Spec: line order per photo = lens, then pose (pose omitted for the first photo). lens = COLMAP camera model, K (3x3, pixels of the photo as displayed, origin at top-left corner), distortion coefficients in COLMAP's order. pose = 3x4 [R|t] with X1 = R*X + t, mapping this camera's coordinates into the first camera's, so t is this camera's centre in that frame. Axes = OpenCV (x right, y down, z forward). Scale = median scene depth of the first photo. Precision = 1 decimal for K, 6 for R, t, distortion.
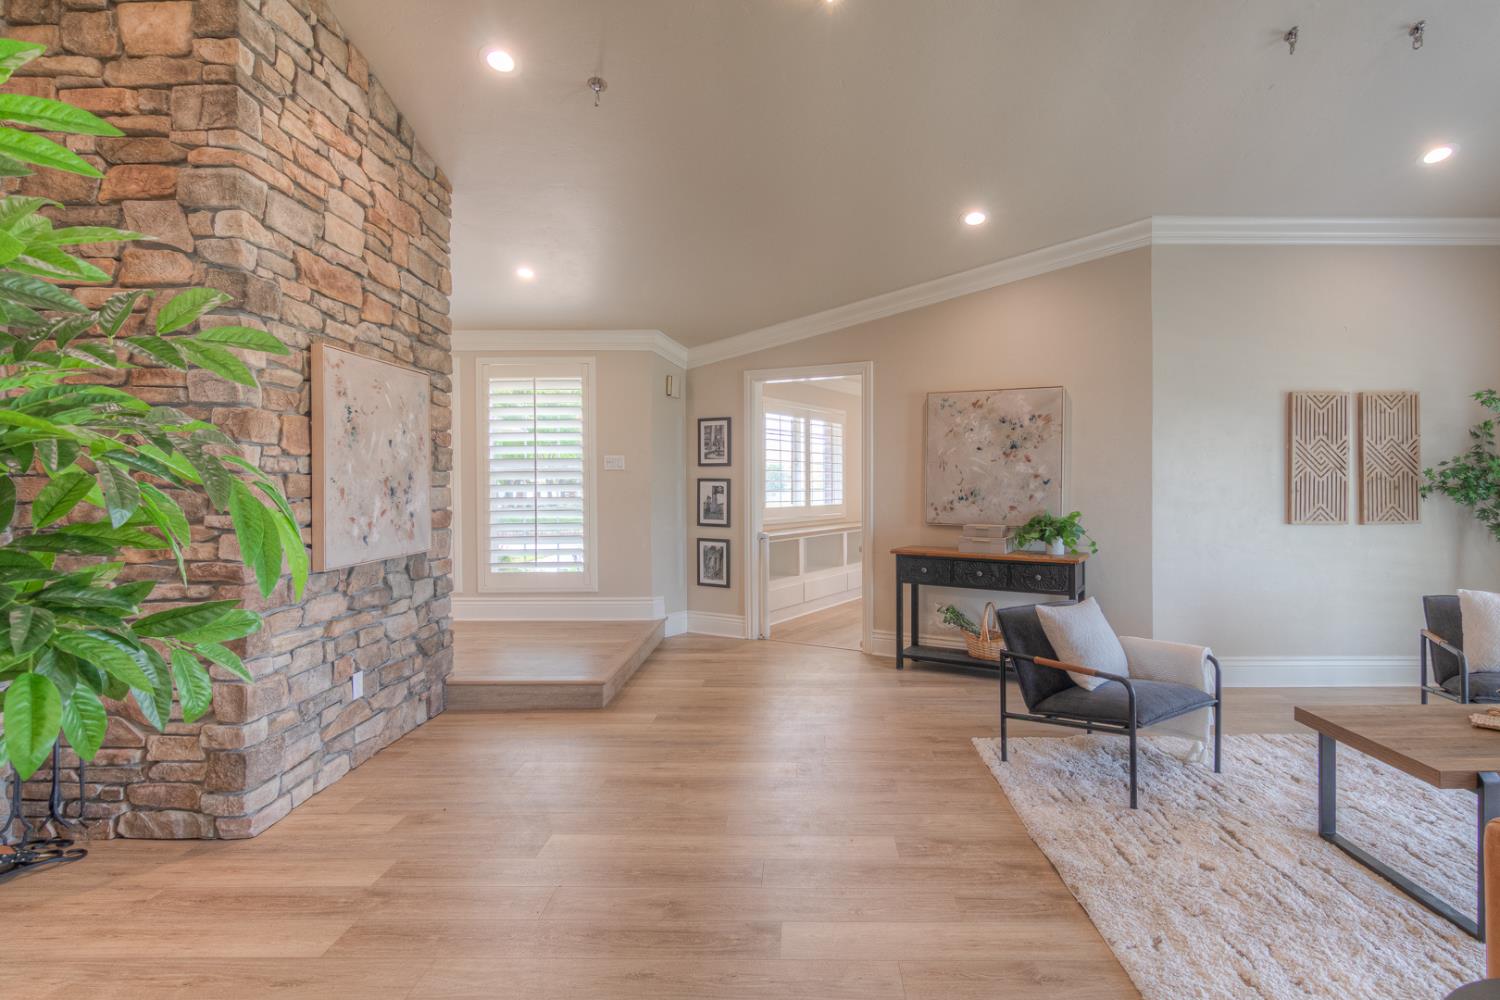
lens RADIAL K [[802.7, 0, 755.2], [0, 802.7, 490.4], [0, 0, 1]] dist [-0.000013, 0.001406]
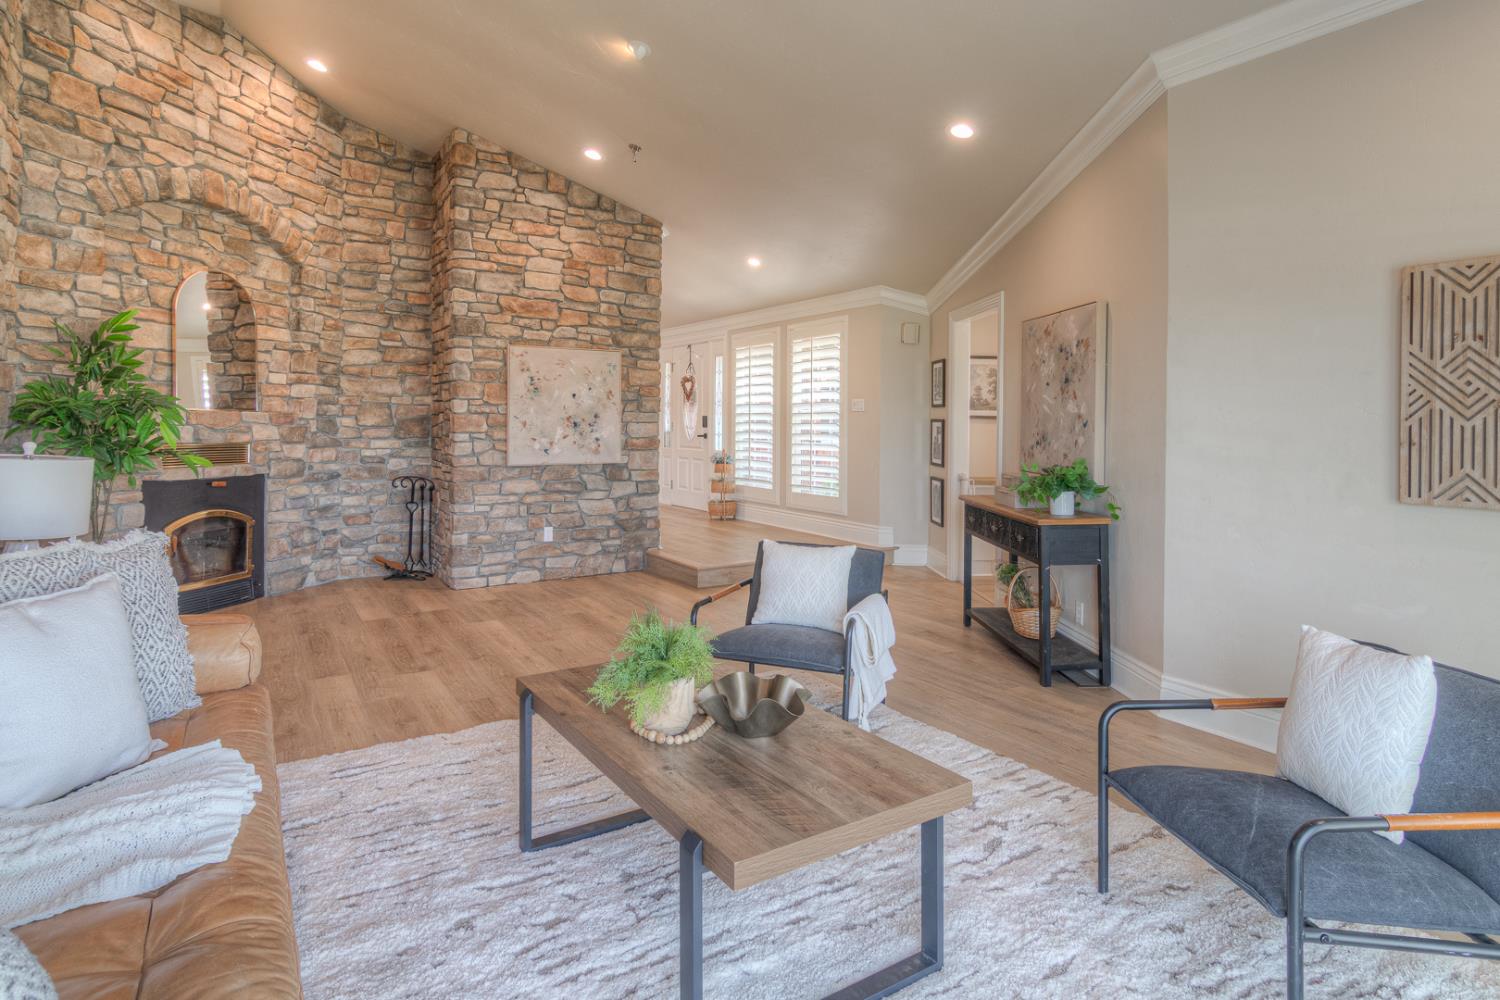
lens RADIAL K [[802.7, 0, 733.0], [0, 802.7, 424.4], [0, 0, 1]] dist [-0.000013, 0.001406]
pose [[0.528478, 0.009741, -0.848891, 1.166778], [-0.018953, 0.999820, -0.000326, -0.004499], [0.848736, 0.016261, 0.528567, 0.394940]]
